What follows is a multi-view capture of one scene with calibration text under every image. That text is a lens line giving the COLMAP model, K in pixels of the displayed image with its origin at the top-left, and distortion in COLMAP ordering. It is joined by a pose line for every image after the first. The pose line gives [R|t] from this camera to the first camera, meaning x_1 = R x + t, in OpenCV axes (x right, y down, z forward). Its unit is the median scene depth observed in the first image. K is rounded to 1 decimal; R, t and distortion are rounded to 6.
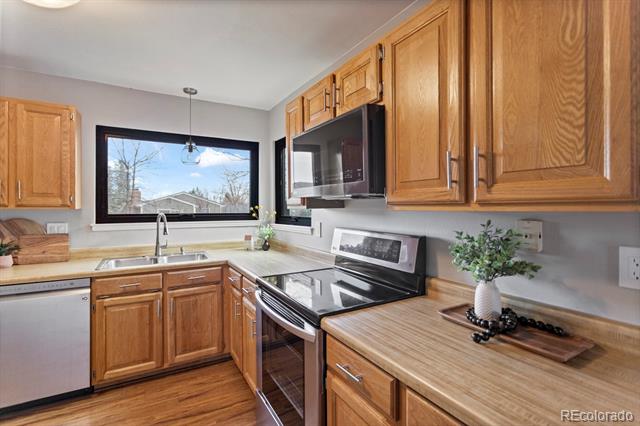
lens RADIAL K [[304.9, 0, 320.0], [0, 304.9, 213.0], [0, 0, 1]] dist [0.001155, 0.000441]
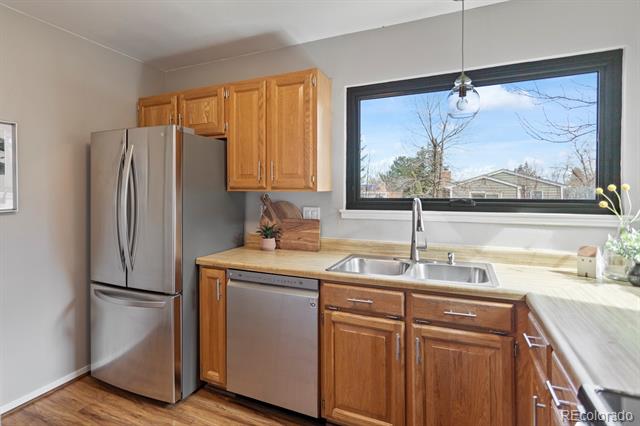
lens RADIAL K [[321.0, 0, 319.6], [0, 321.0, 194.7], [0, 0, 1]] dist [-0.000967, 0.000047]
pose [[0.544742, 0.008048, -0.838565, -0.057186], [-0.011496, 0.999932, 0.002128, -0.005487], [0.838525, 0.008481, 0.544797, 0.485309]]
